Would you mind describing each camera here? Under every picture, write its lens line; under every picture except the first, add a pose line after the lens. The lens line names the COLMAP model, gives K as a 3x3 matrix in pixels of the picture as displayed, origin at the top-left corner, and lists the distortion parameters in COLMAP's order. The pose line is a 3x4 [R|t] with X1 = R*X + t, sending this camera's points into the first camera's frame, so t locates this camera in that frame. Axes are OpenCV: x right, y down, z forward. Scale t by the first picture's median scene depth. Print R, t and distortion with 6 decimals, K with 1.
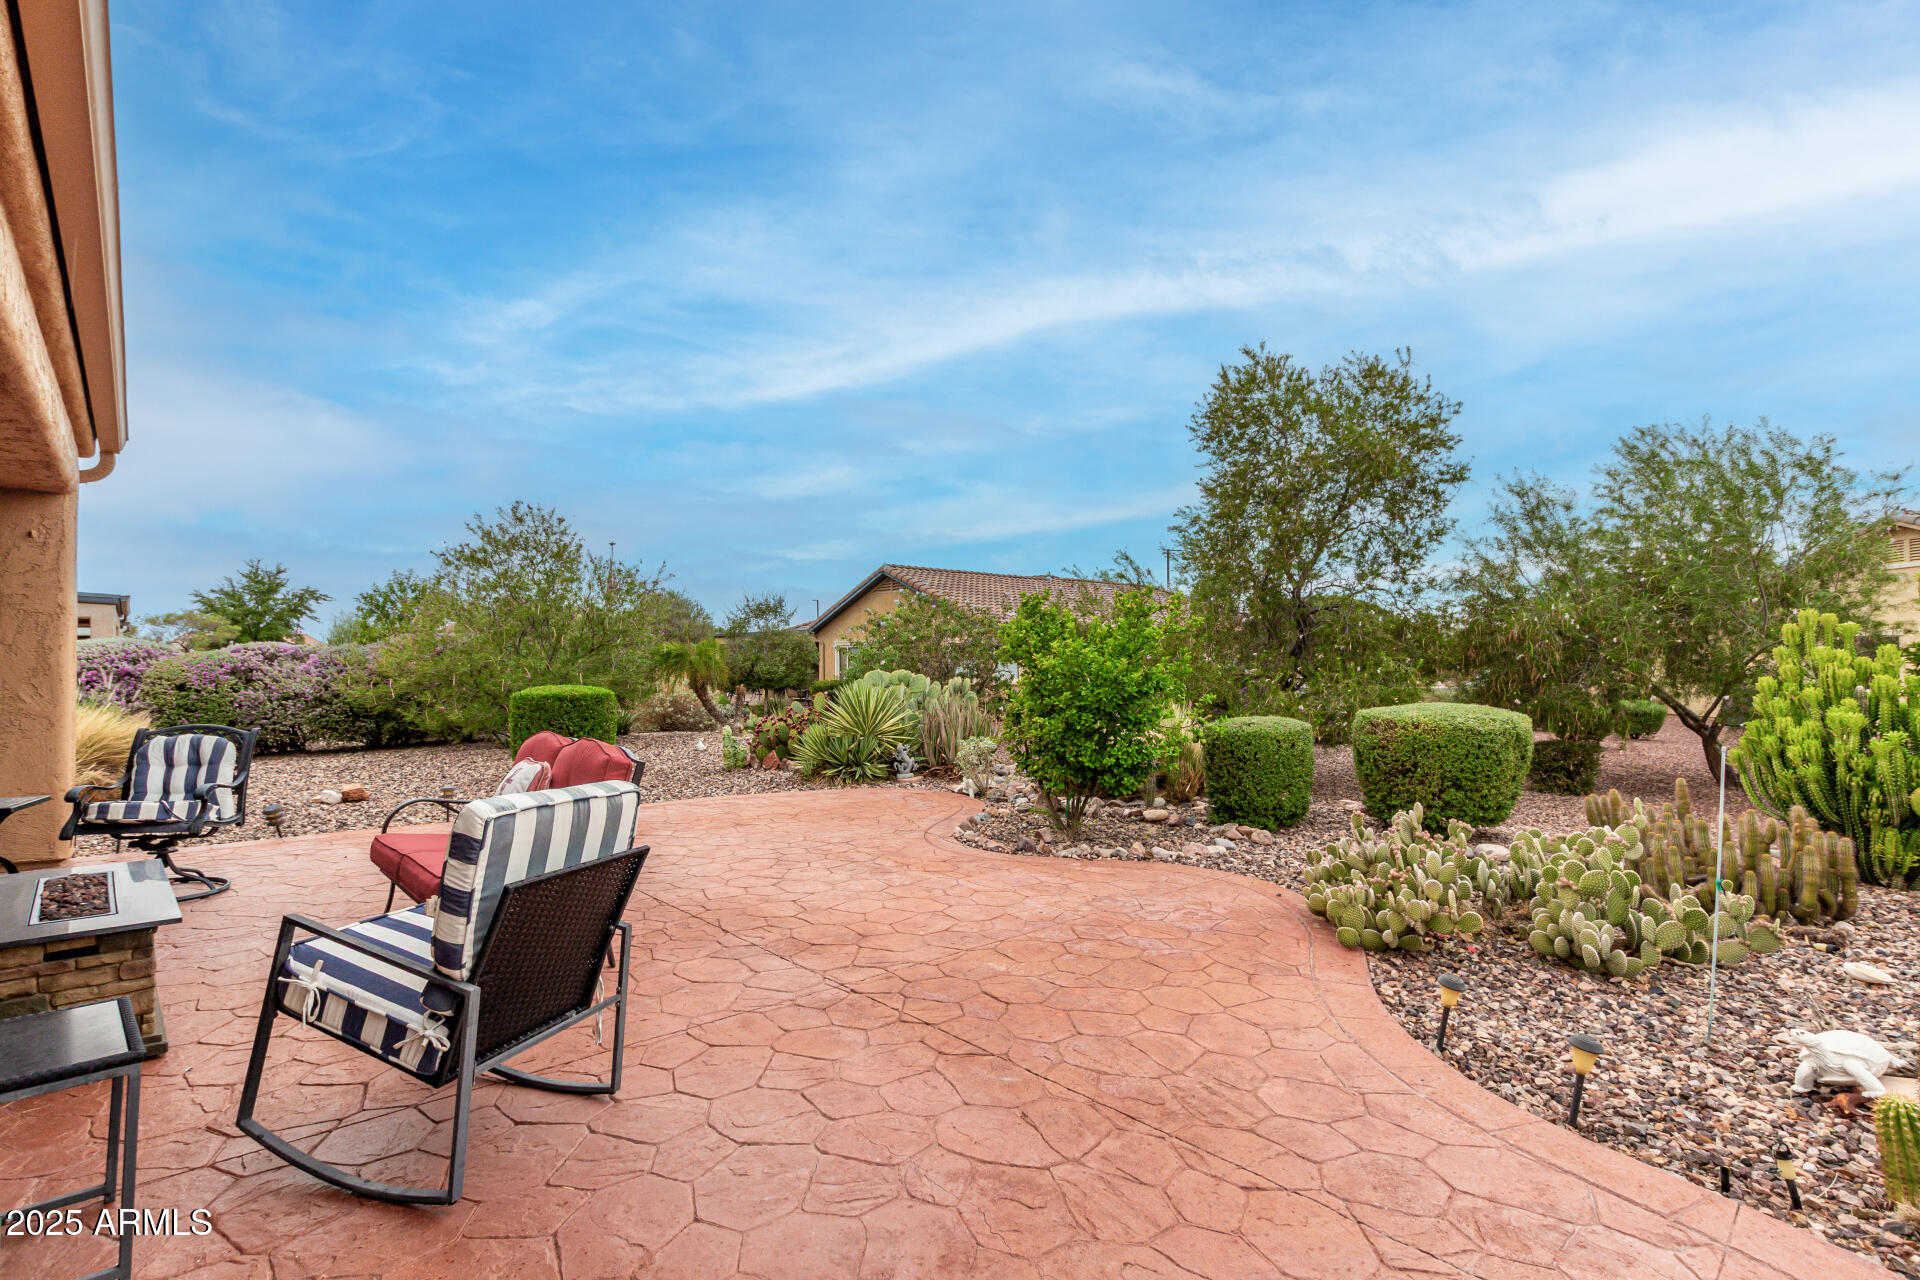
lens RADIAL K [[932.3, 0, 959.2], [0, 932.3, 659.5], [0, 0, 1]] dist [0.005117, 0.000072]
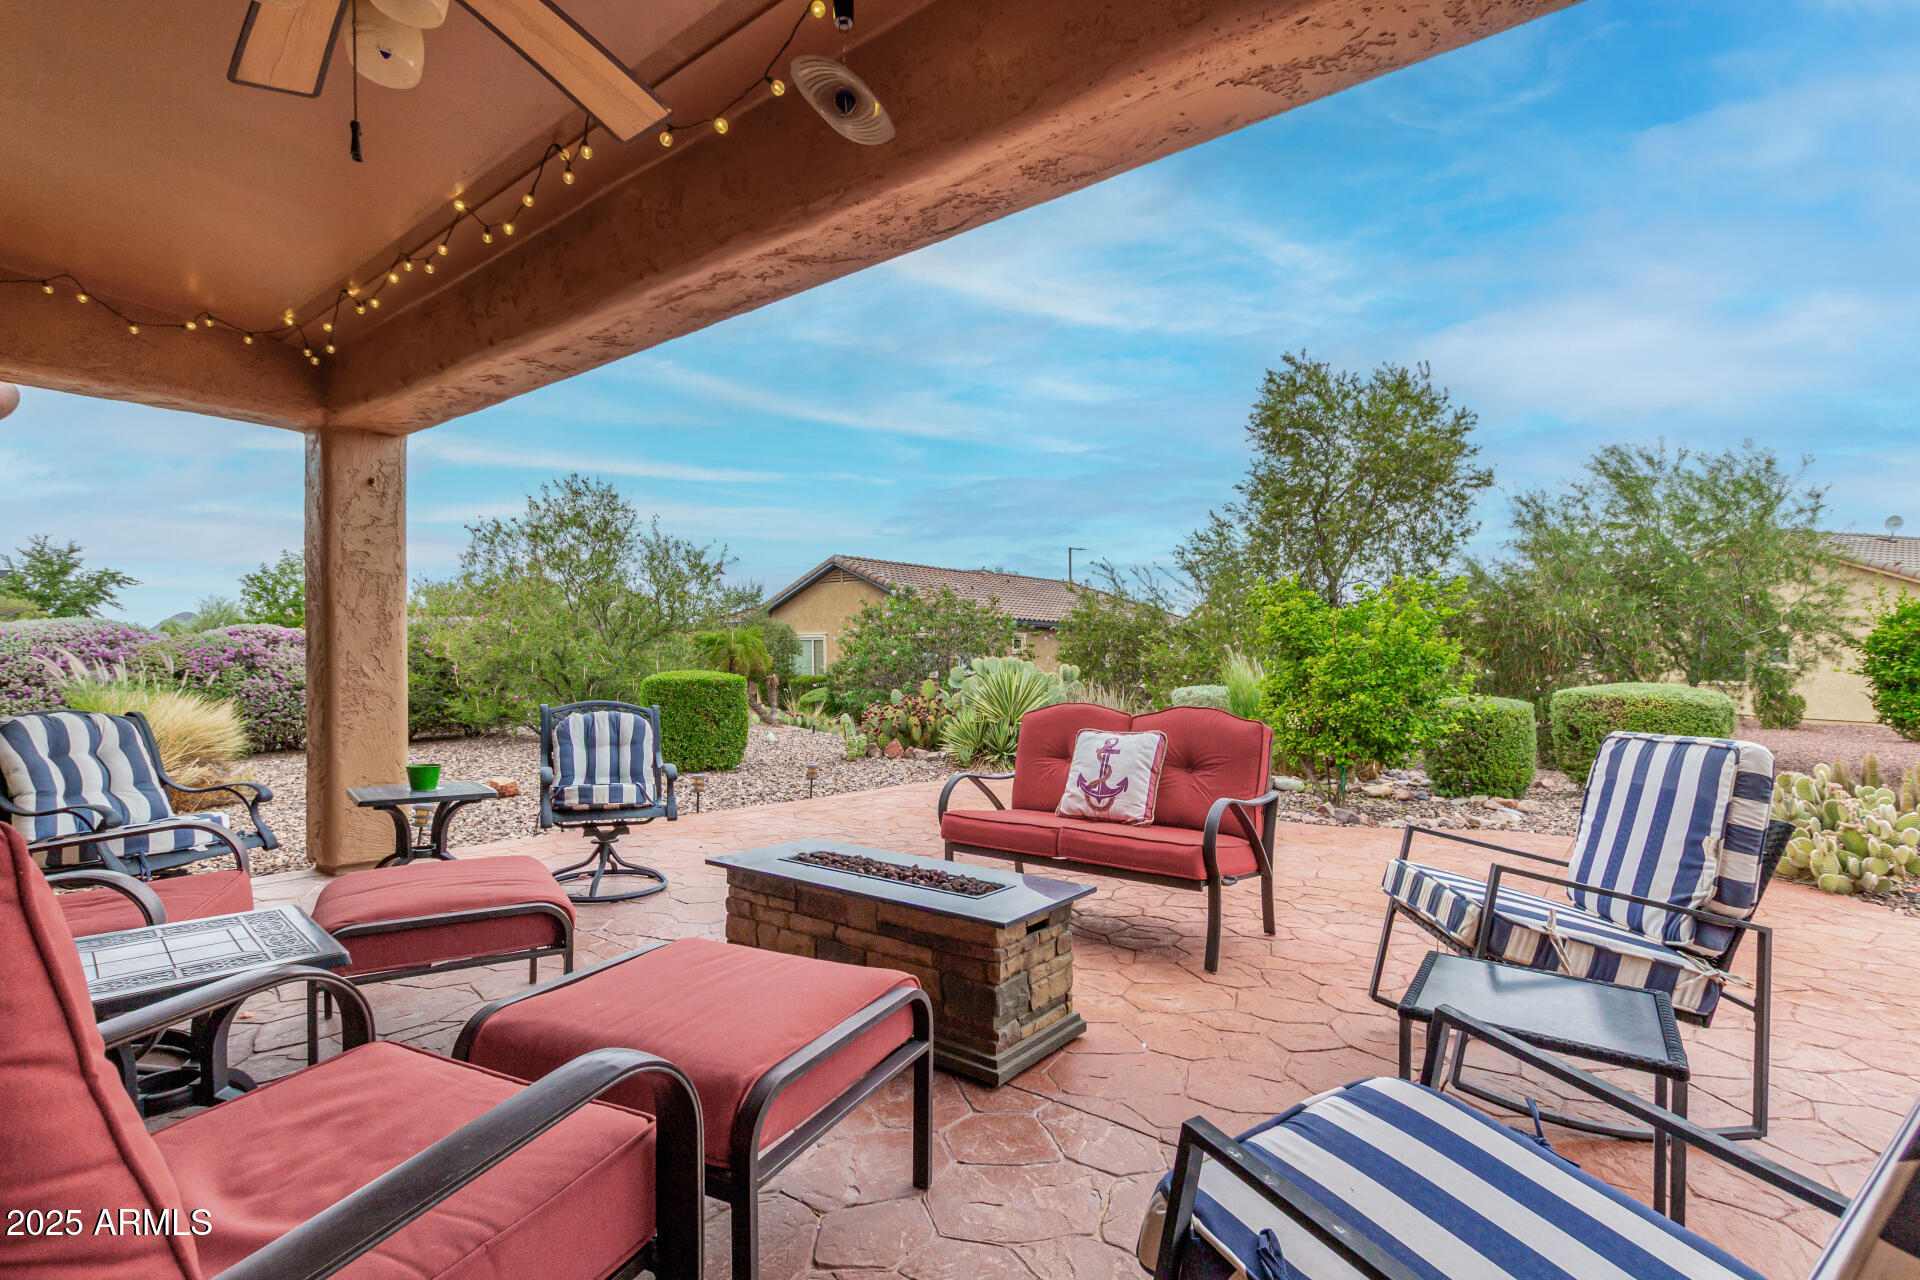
lens RADIAL K [[932.3, 0, 959.2], [0, 932.3, 659.5], [0, 0, 1]] dist [0.005117, 0.000072]
pose [[0.985297, 0.002411, 0.170836, -0.255889], [-0.002840, 0.999993, 0.002269, 0.010961], [-0.170829, -0.002721, 0.985297, 0.025402]]
